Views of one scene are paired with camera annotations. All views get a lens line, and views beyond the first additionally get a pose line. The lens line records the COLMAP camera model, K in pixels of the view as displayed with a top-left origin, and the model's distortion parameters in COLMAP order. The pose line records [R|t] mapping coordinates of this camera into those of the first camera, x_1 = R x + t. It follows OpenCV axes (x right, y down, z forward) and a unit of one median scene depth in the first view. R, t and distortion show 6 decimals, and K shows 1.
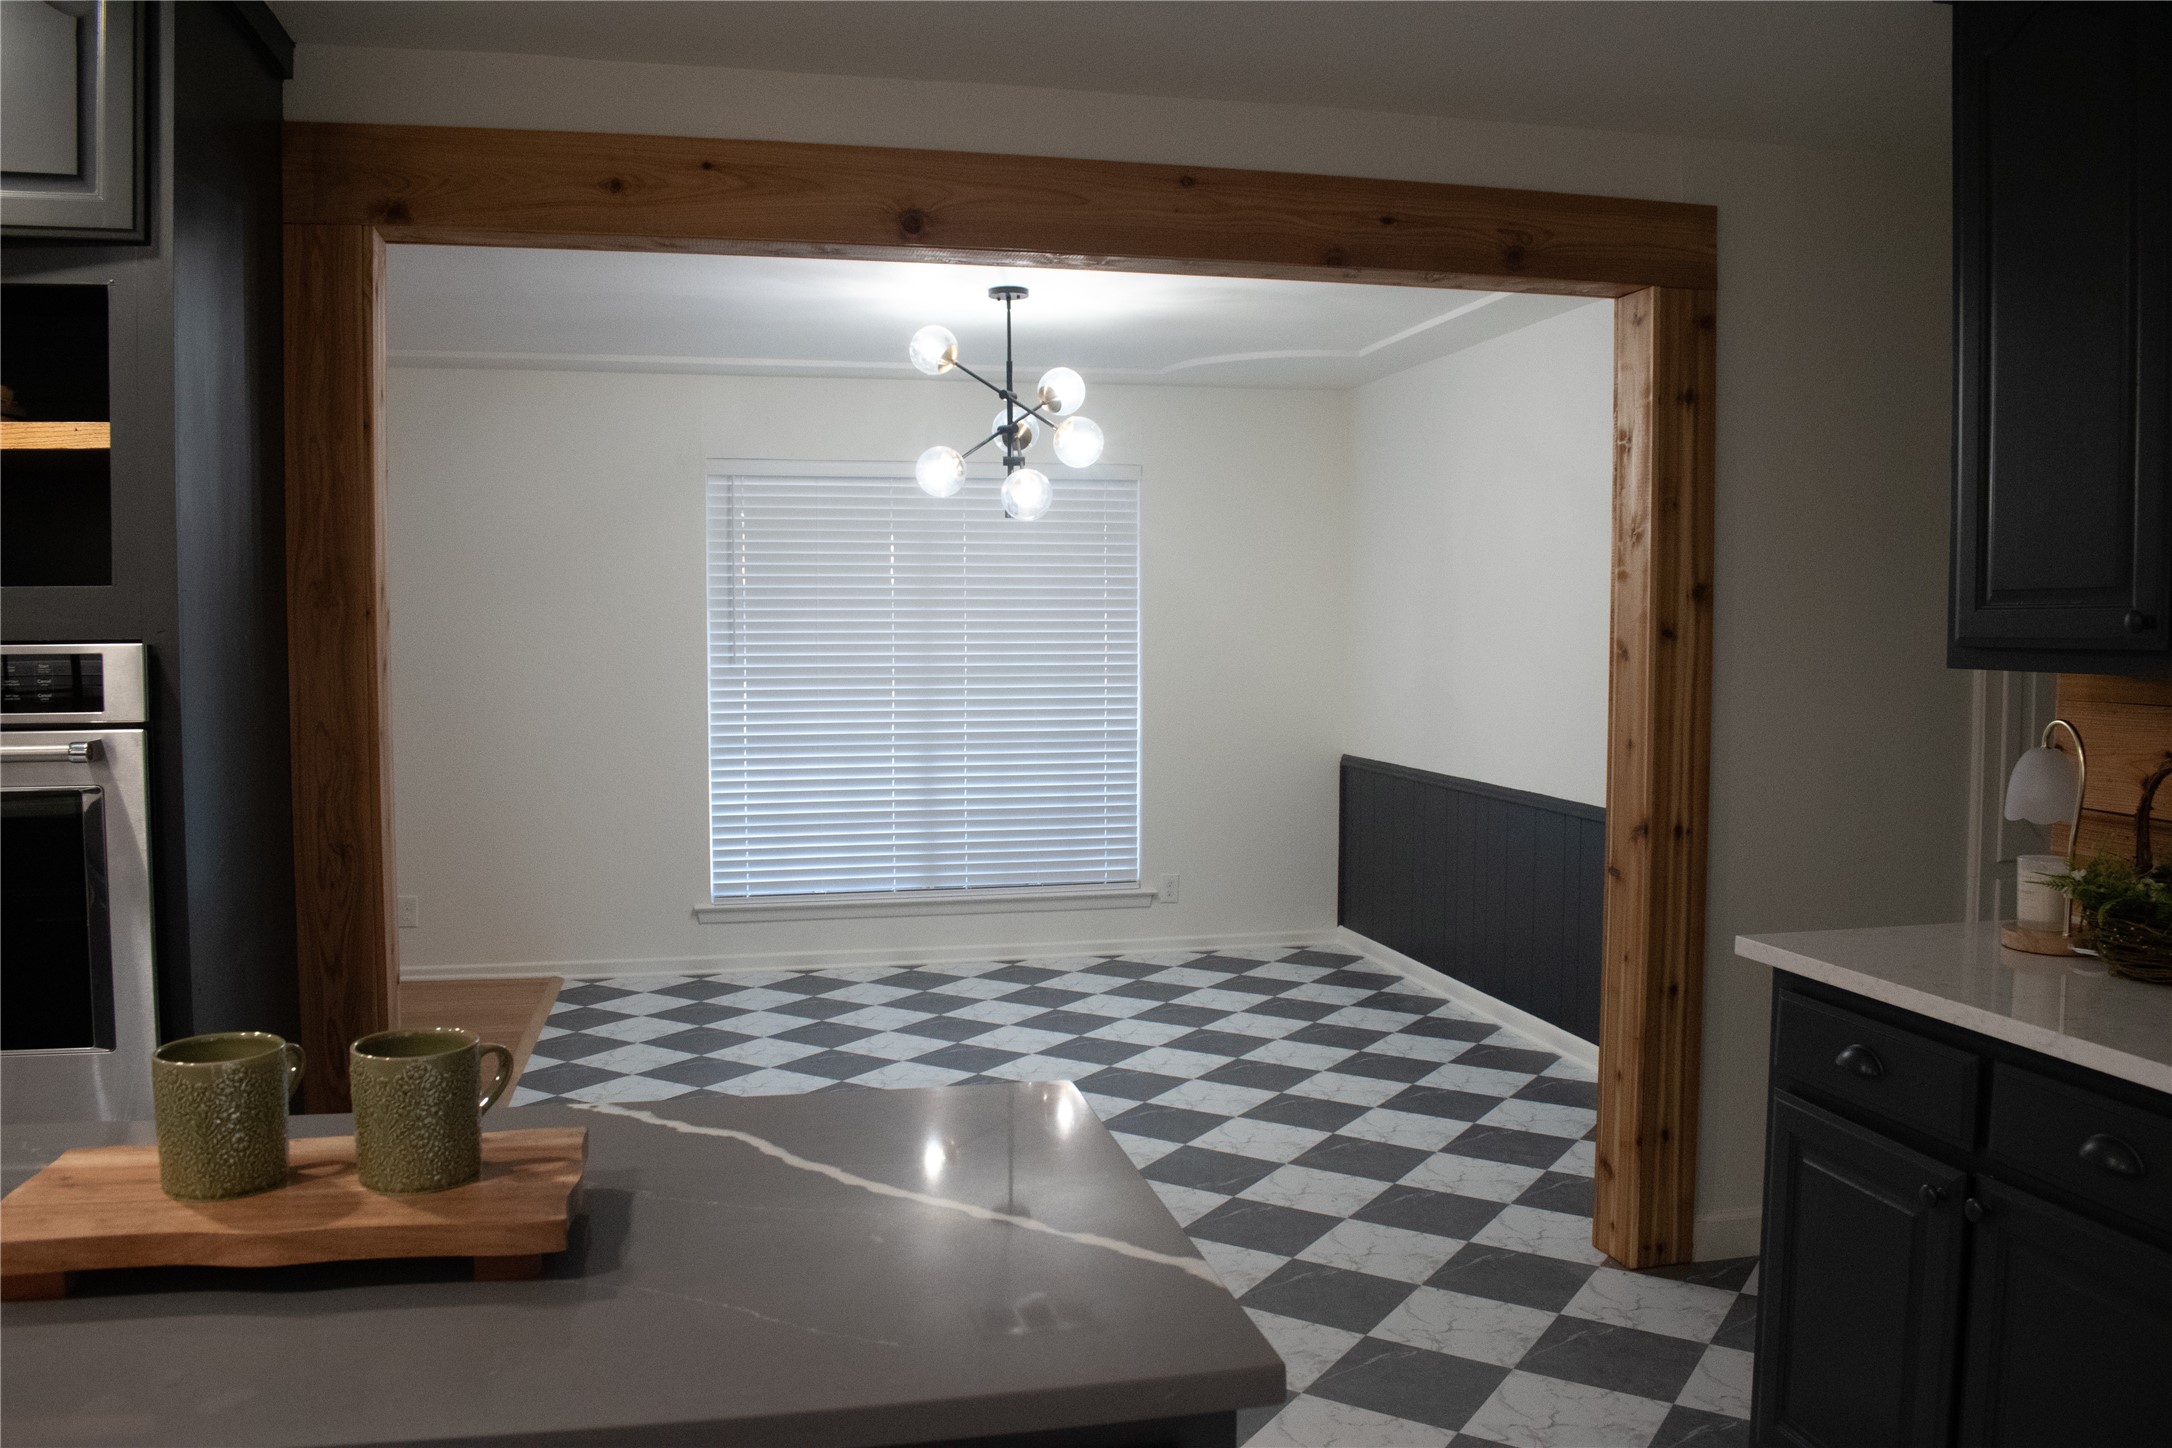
lens RADIAL K [[1684.8, 0, 1091.5], [0, 1684.8, 720.1], [0, 0, 1]] dist [-0.096382, 0.015584]
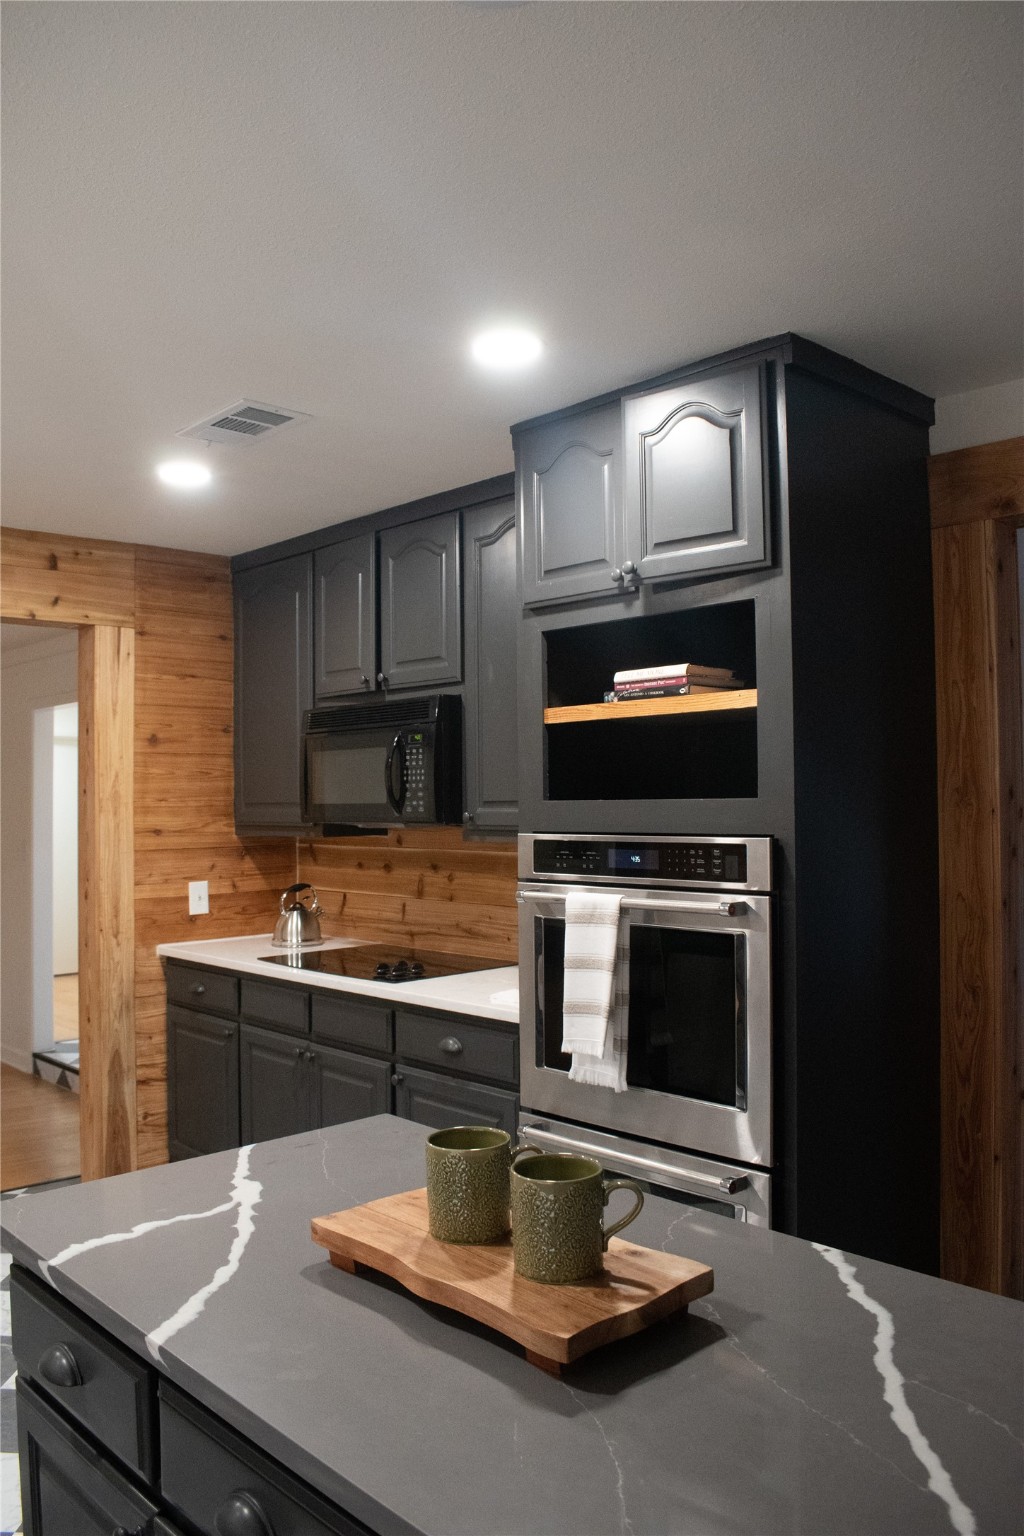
lens RADIAL K [[1191.4, 0, 511.1], [0, 1191.4, 774.3], [0, 0, 1]] dist [-0.096382, 0.015584]
pose [[0.508269, -0.025408, -0.860824, 0.220111], [-0.039523, 0.997823, -0.052788, -0.038335], [0.860291, 0.060853, 0.506158, 0.256246]]
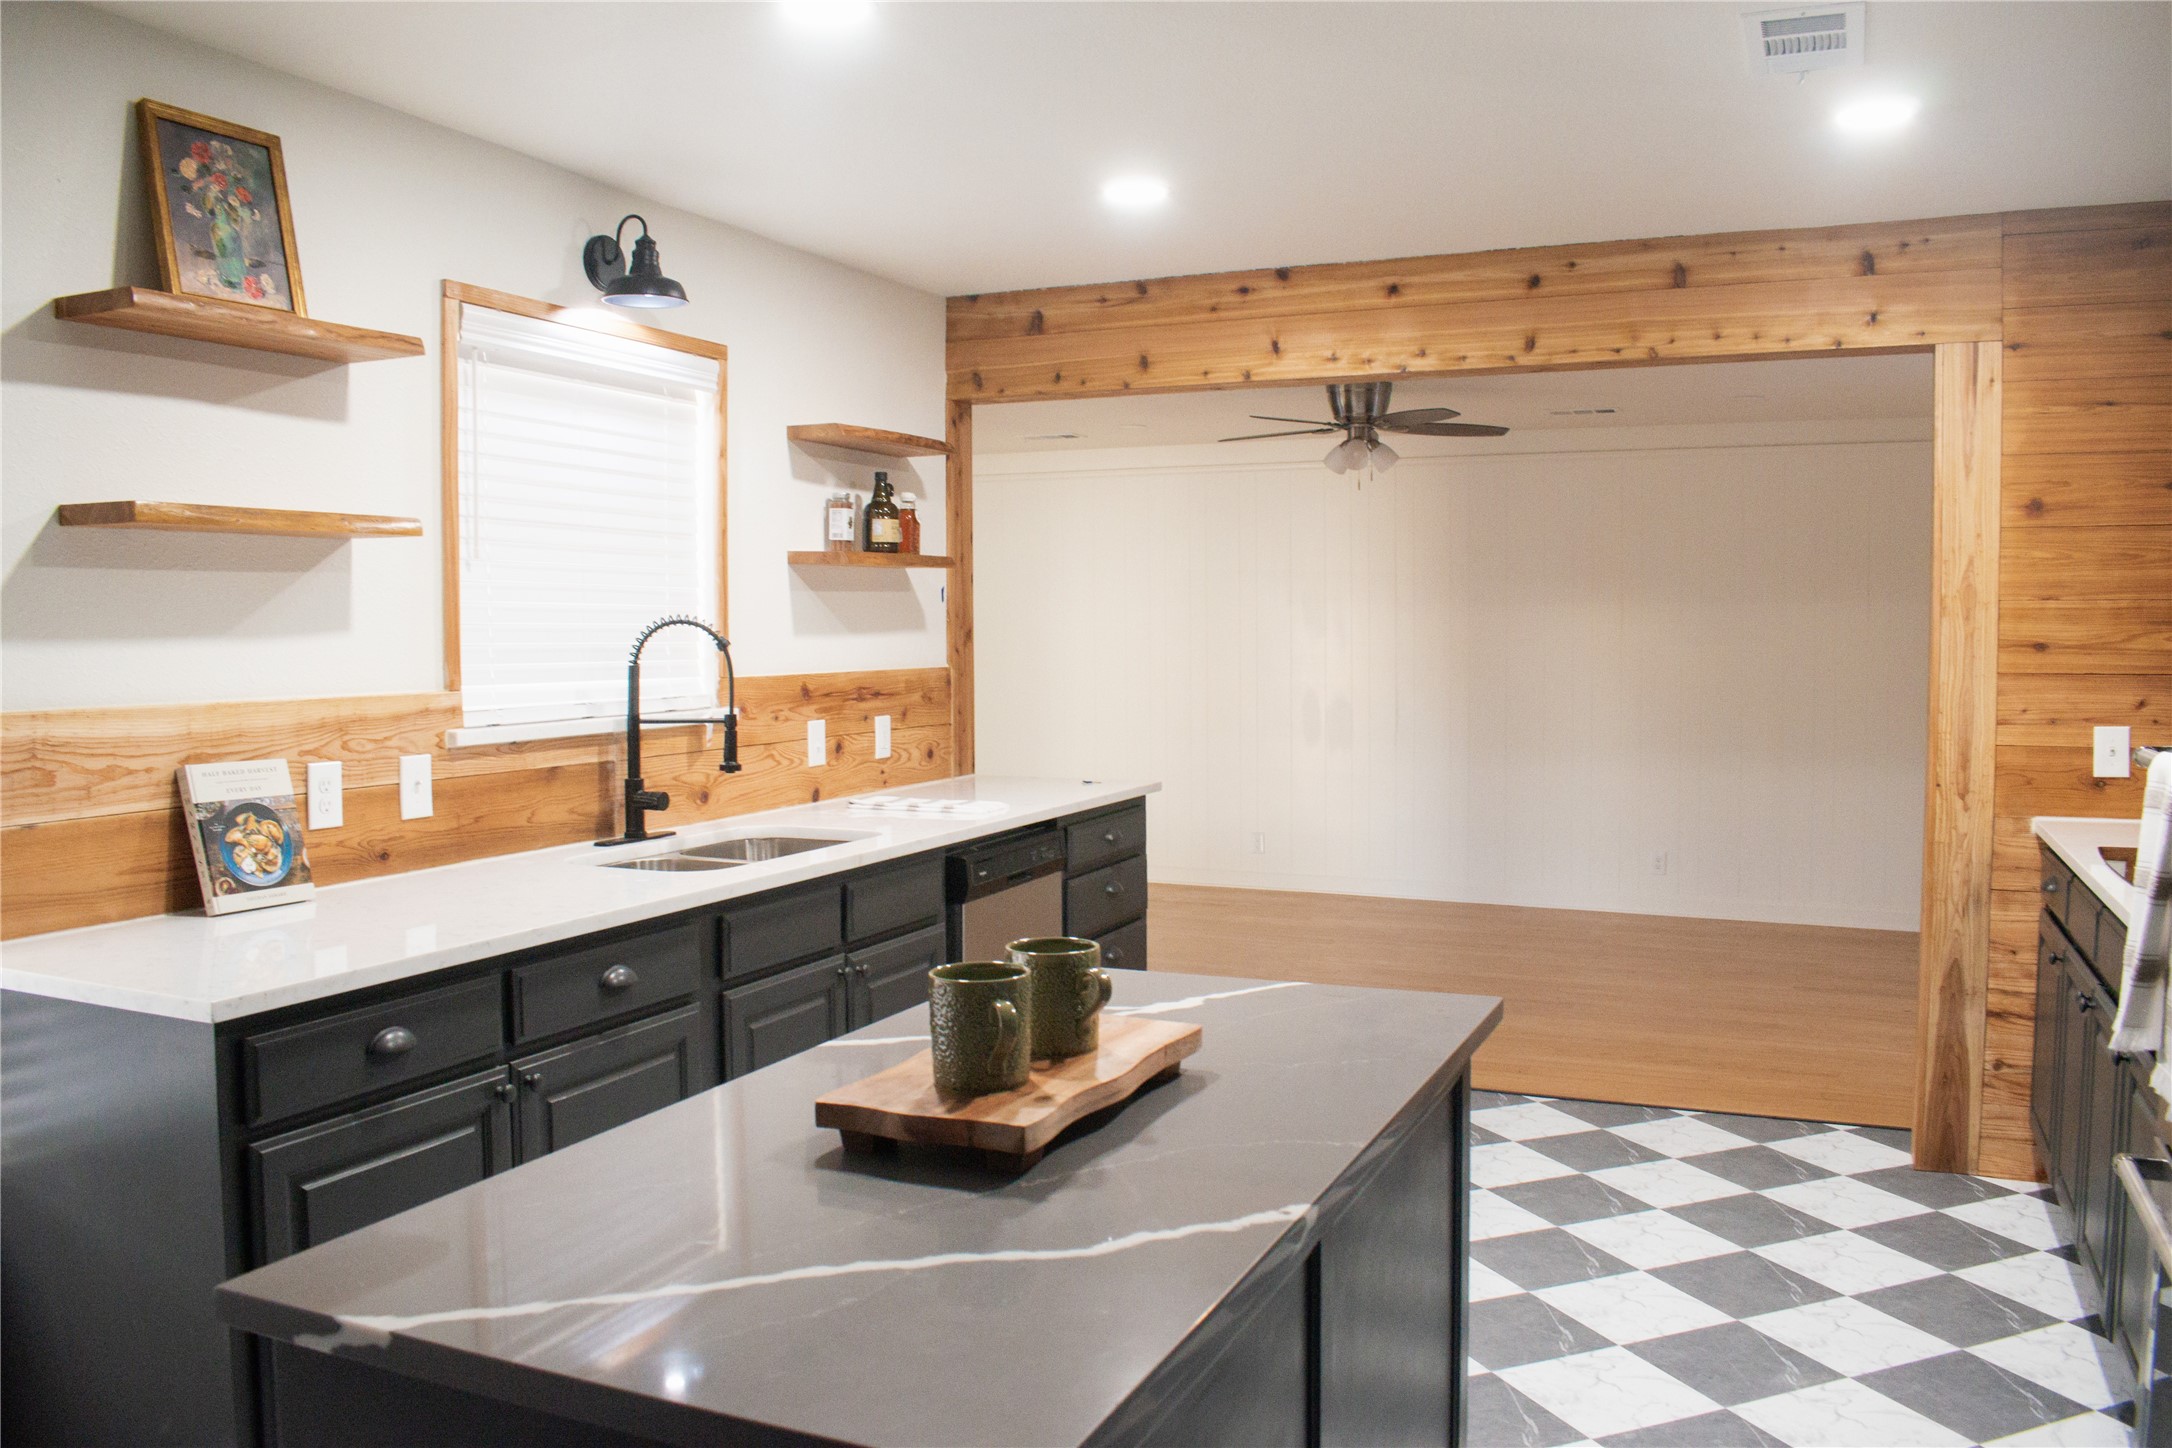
lens RADIAL K [[1684.8, 0, 1084.4], [0, 1684.8, 717.6], [0, 0, 1]] dist [-0.096382, 0.015584]
pose [[-0.596334, 0.044959, -0.801476, 0.292637], [-0.043472, 0.995157, 0.088168, -0.057598], [0.801558, 0.087419, -0.591492, 0.966423]]
